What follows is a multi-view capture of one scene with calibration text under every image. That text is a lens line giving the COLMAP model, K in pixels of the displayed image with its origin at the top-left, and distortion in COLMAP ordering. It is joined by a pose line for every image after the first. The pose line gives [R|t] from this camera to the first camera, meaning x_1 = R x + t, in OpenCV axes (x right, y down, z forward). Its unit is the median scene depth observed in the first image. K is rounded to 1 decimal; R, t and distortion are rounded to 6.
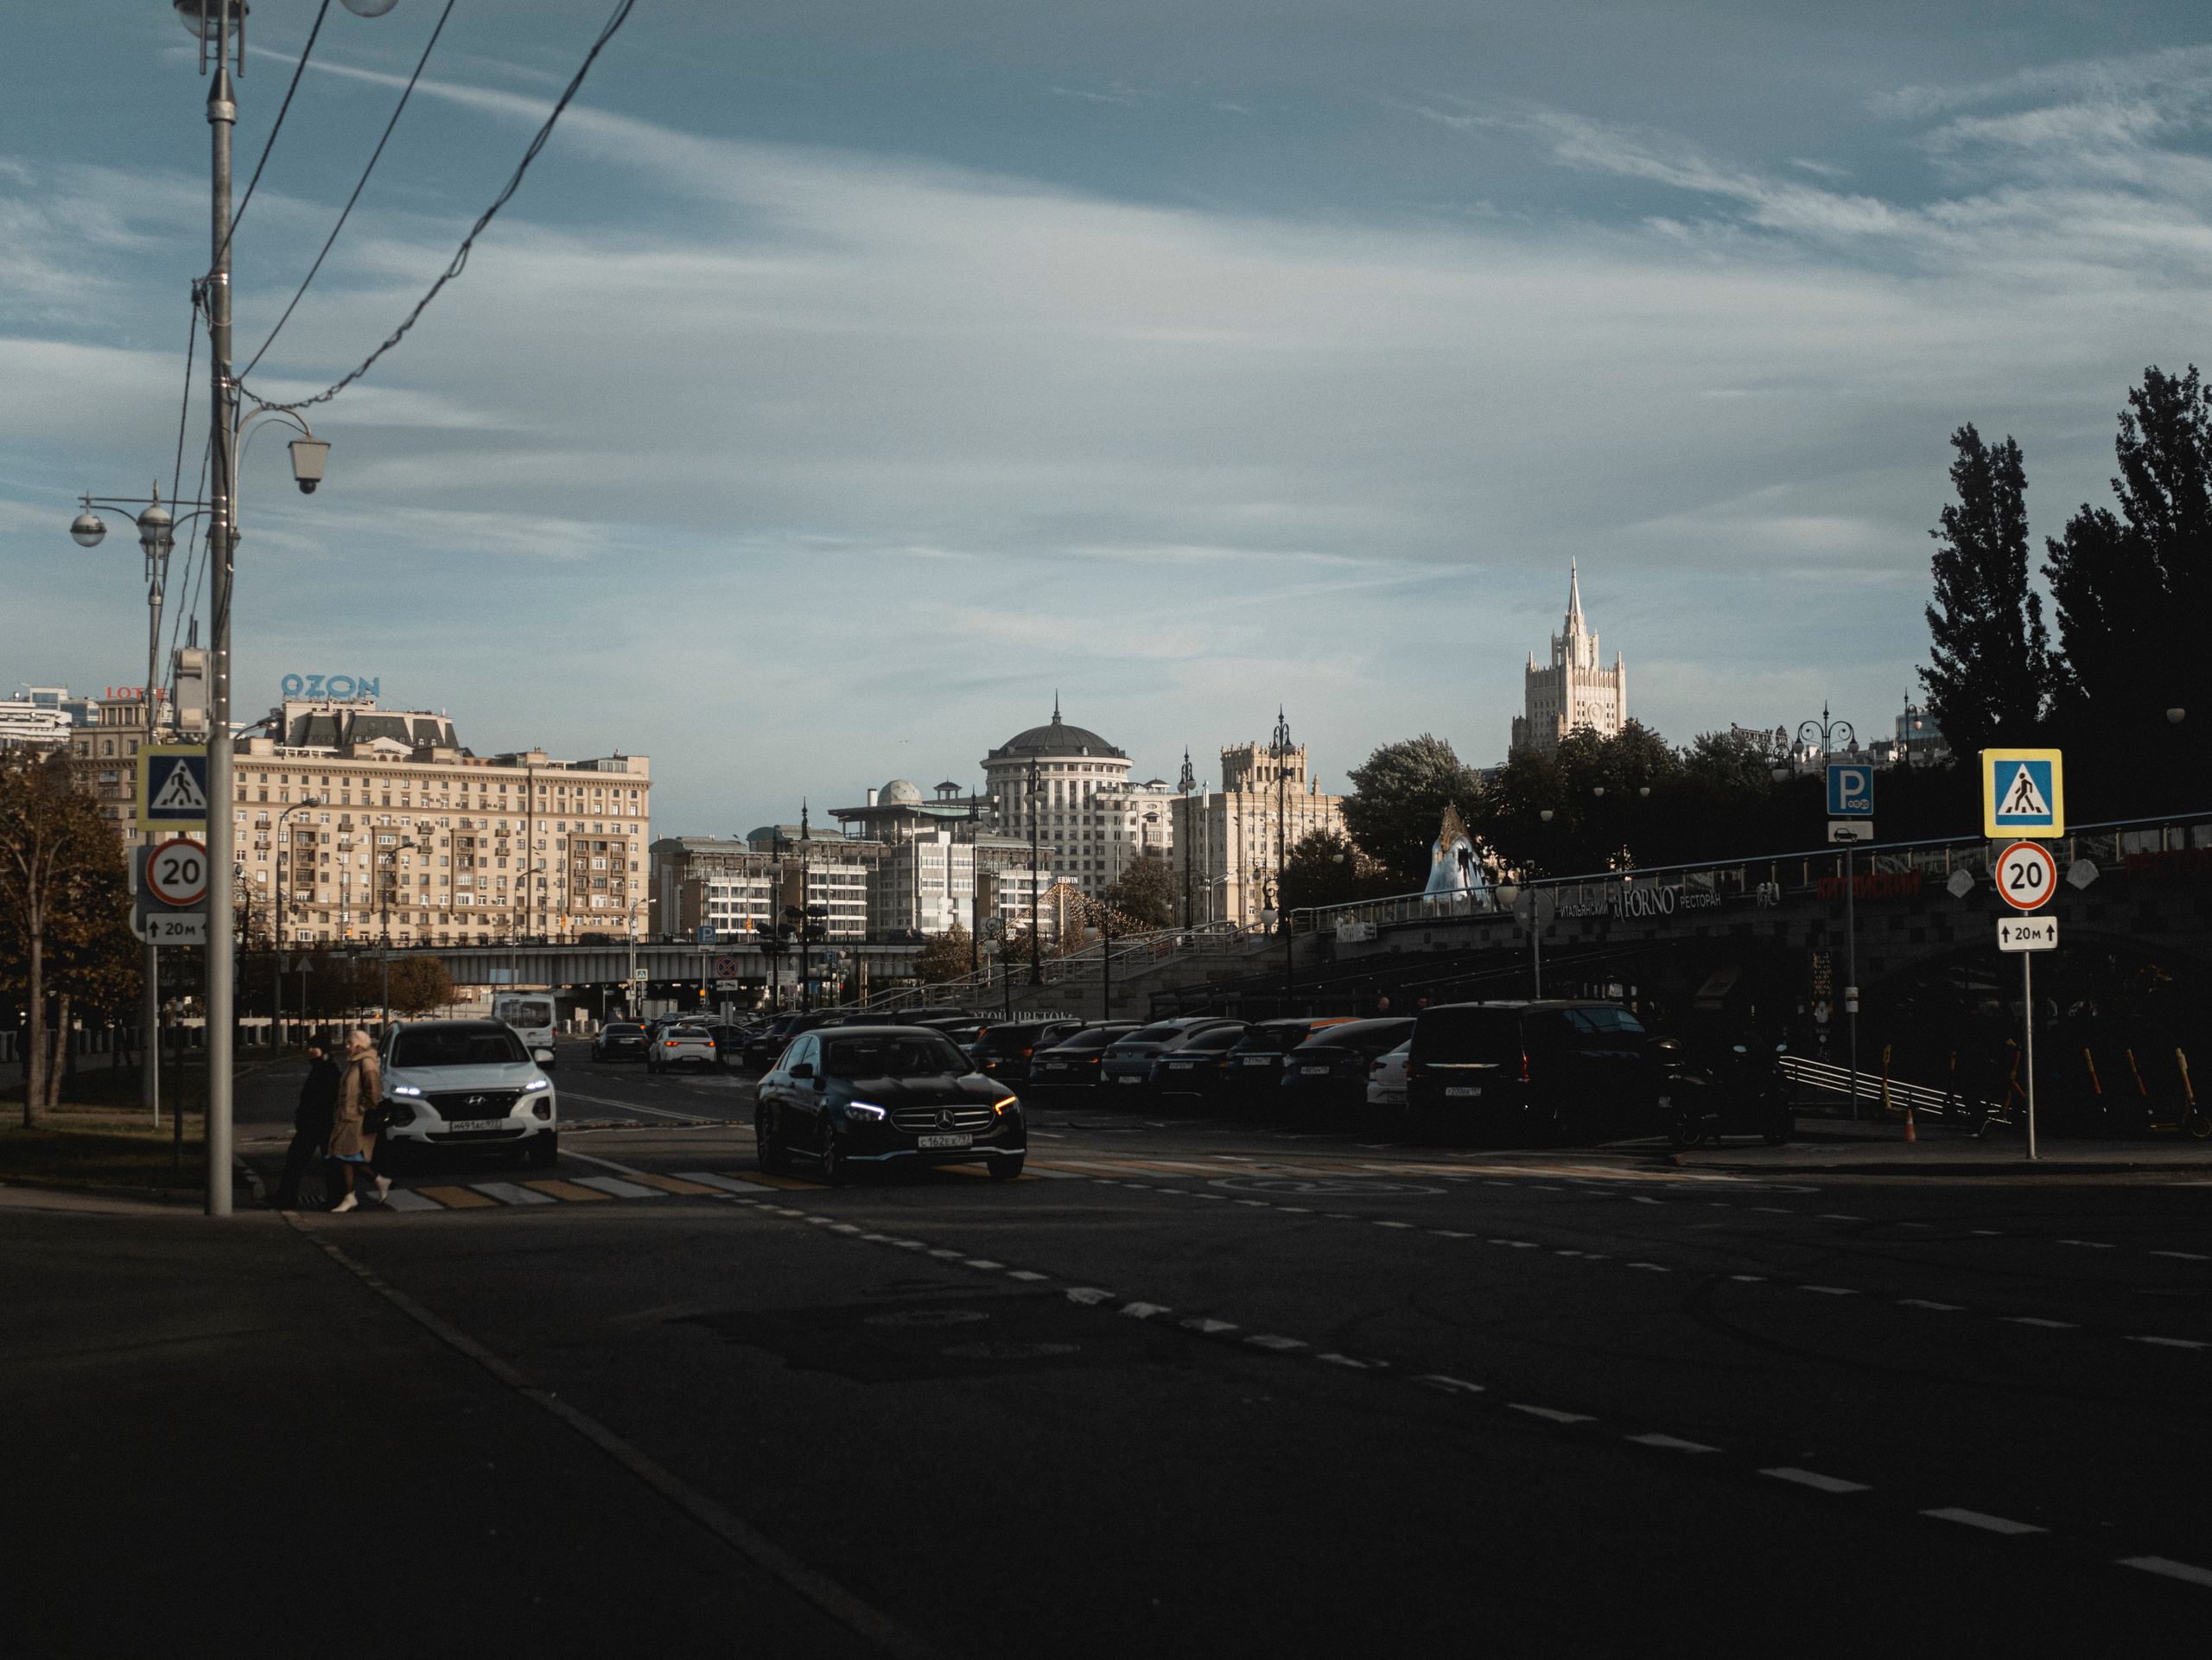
lens RADIAL K [[3362.9, 0, 1106.0], [0, 3362.9, 830.0], [0, 0, 1]] dist [-0.005398, 0.058588]
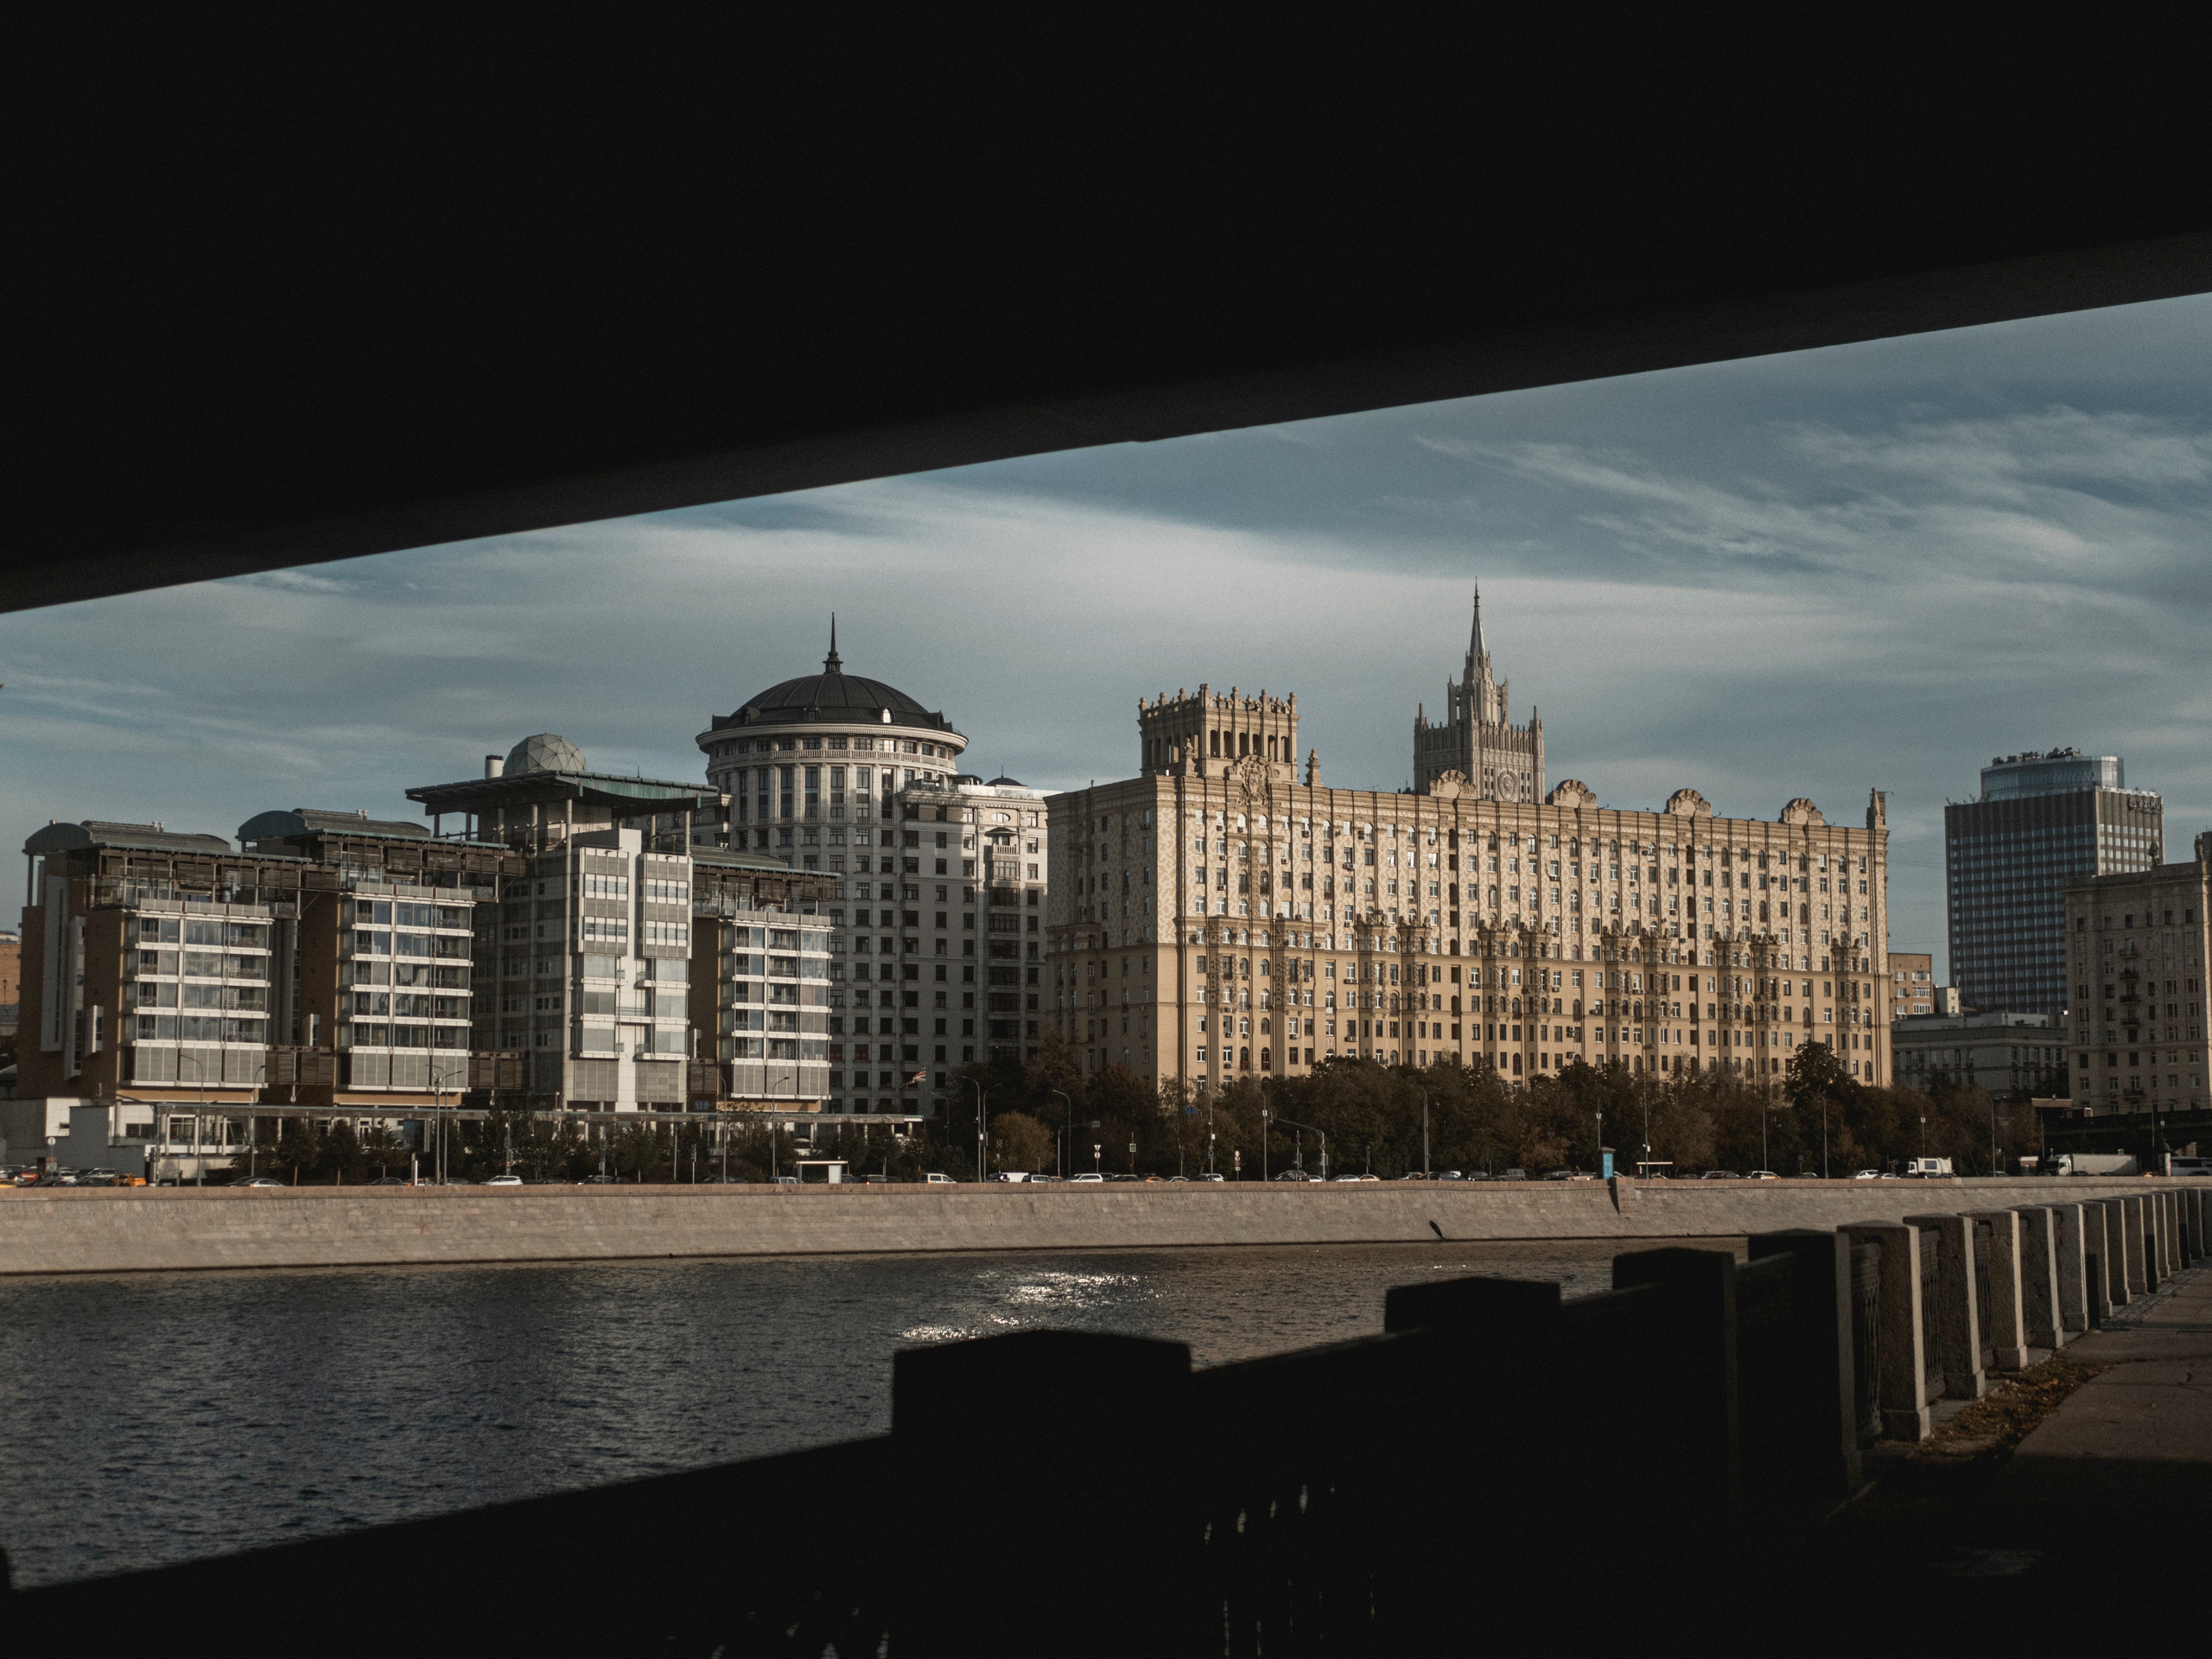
lens RADIAL K [[3362.7, 0, 1106.0], [0, 3362.7, 829.5], [0, 0, 1]] dist [-0.005398, 0.058588]
pose [[0.995719, 0.012532, 0.091580, -0.021830], [-0.007847, 0.998651, -0.051333, 0.025334], [-0.092100, 0.050395, 0.994474, 0.461932]]
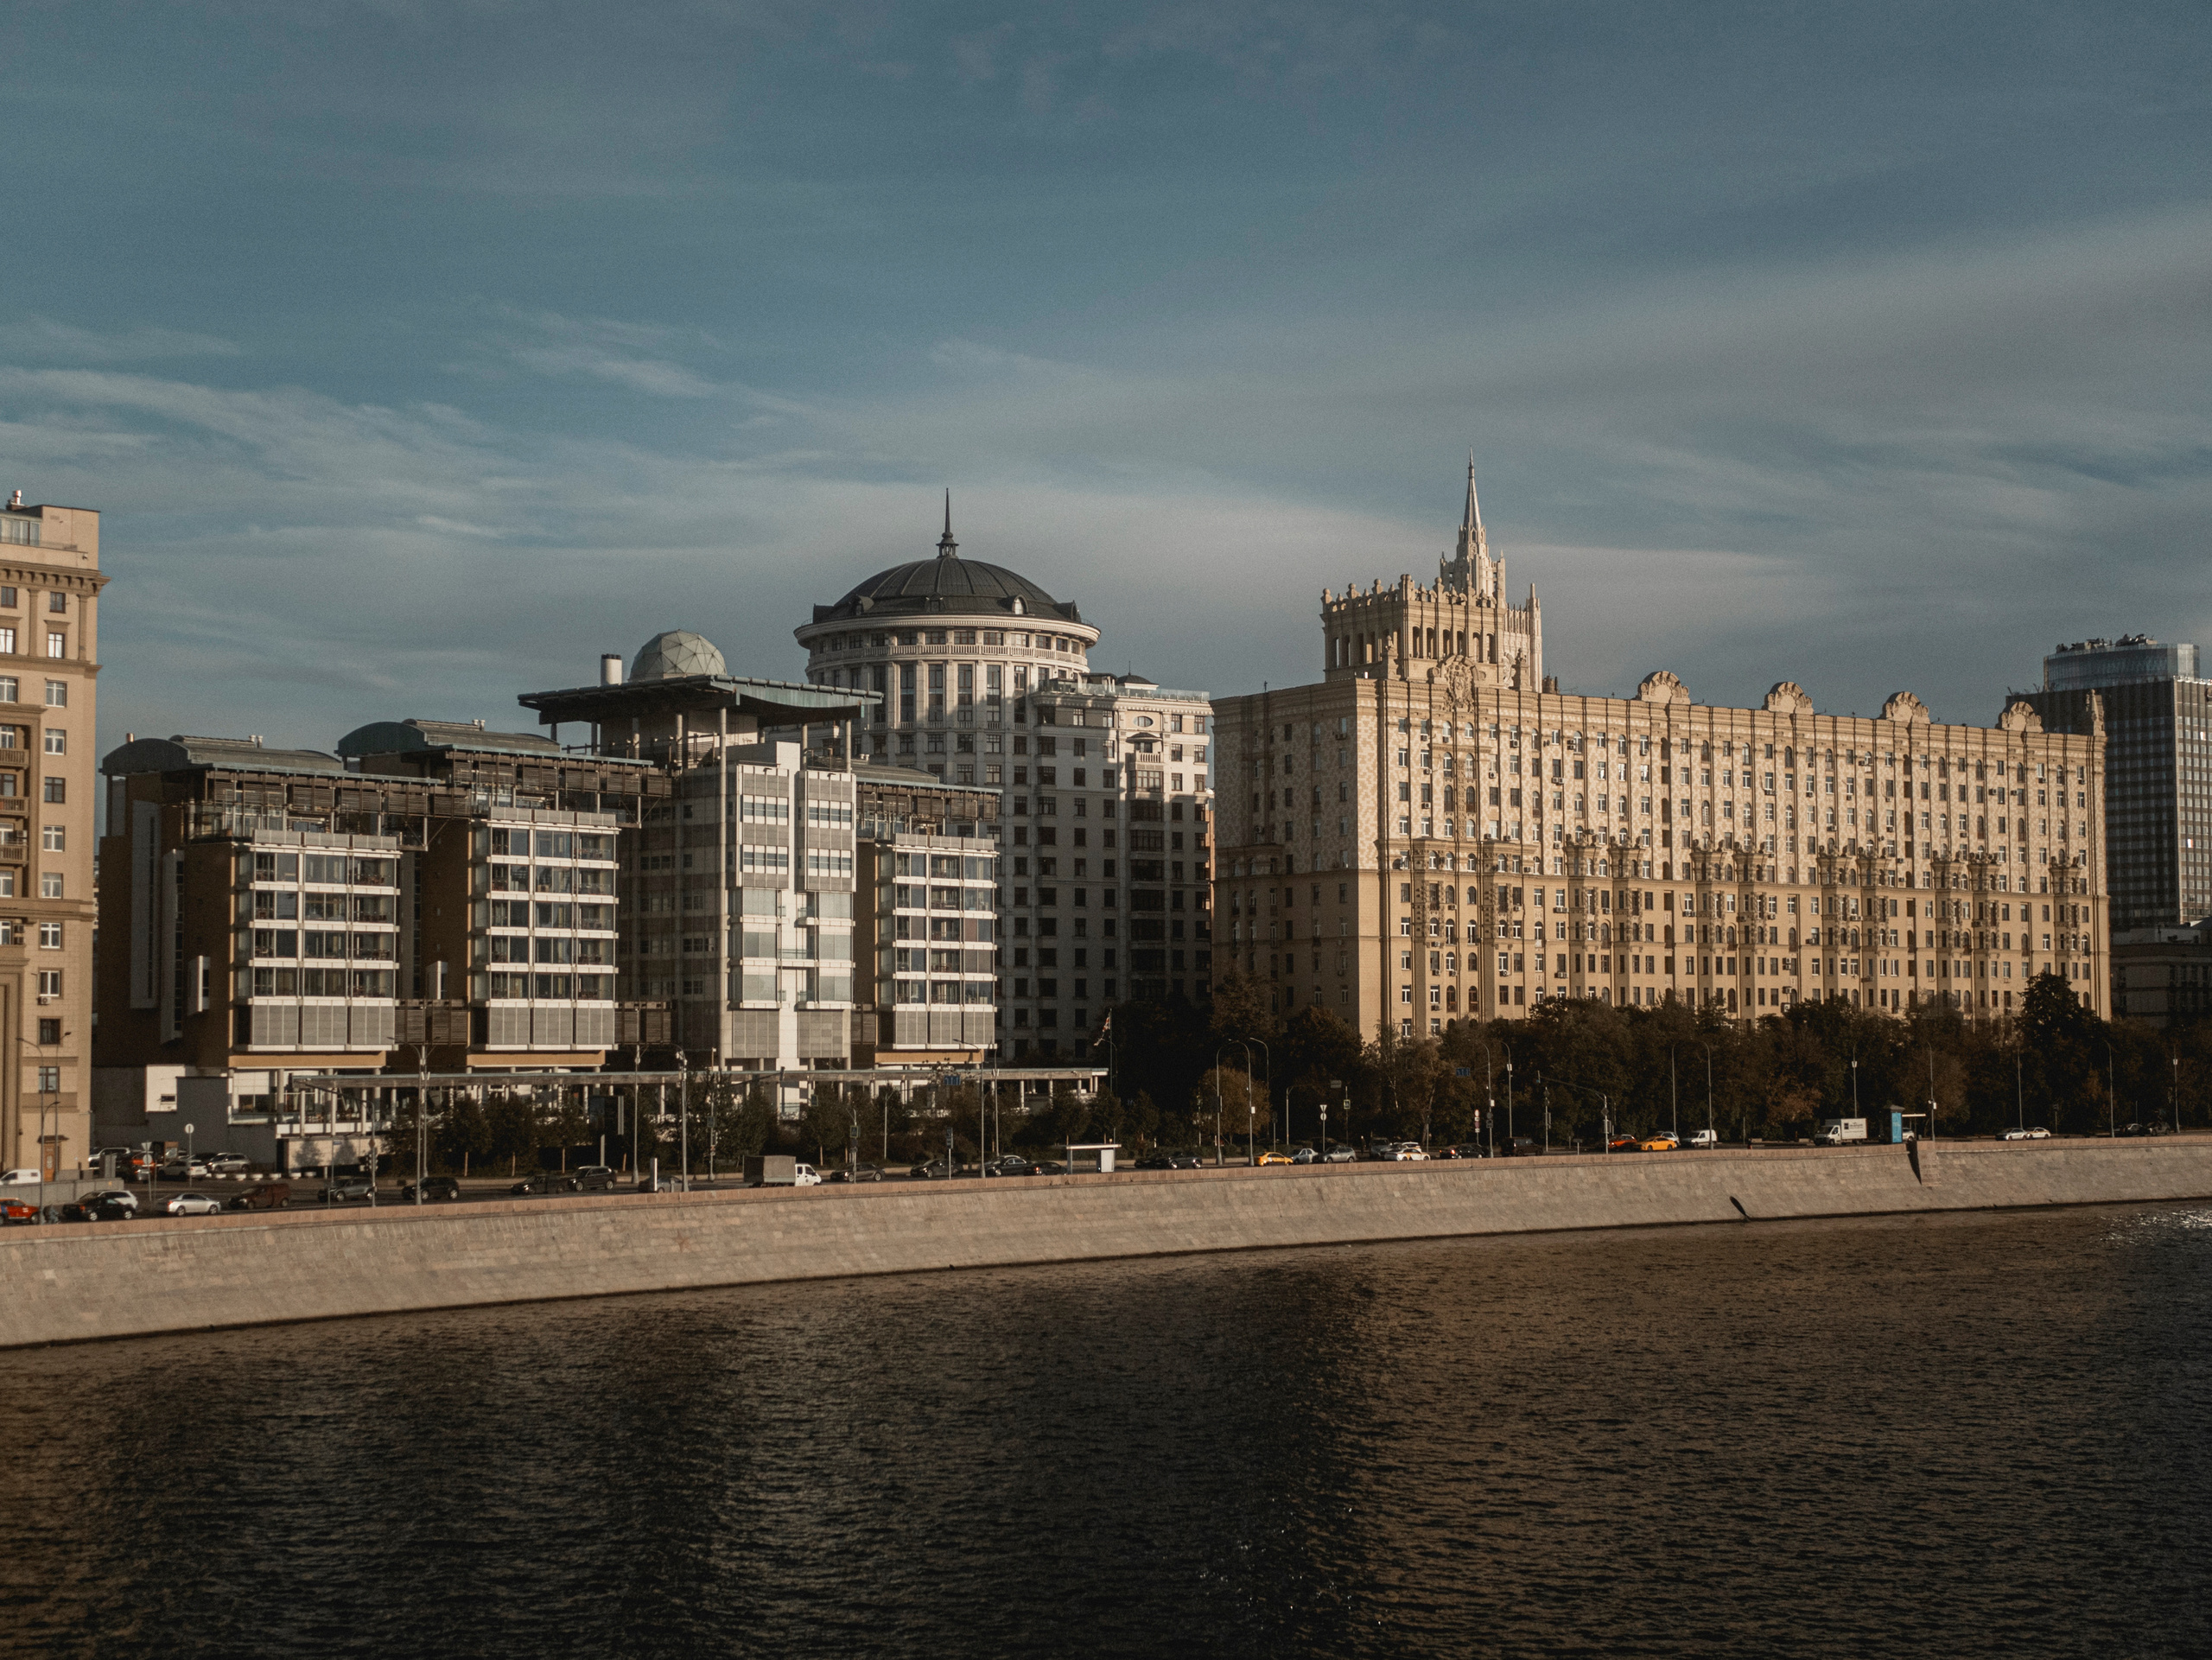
lens RADIAL K [[3434.2, 0, 1106.0], [0, 3434.2, 830.0], [0, 0, 1]] dist [-0.014675, 0.062057]
pose [[0.990109, 0.010255, 0.139926, -0.067112], [-0.008461, 0.999874, -0.013410, 0.017091], [-0.140046, 0.012094, 0.990071, 0.522745]]
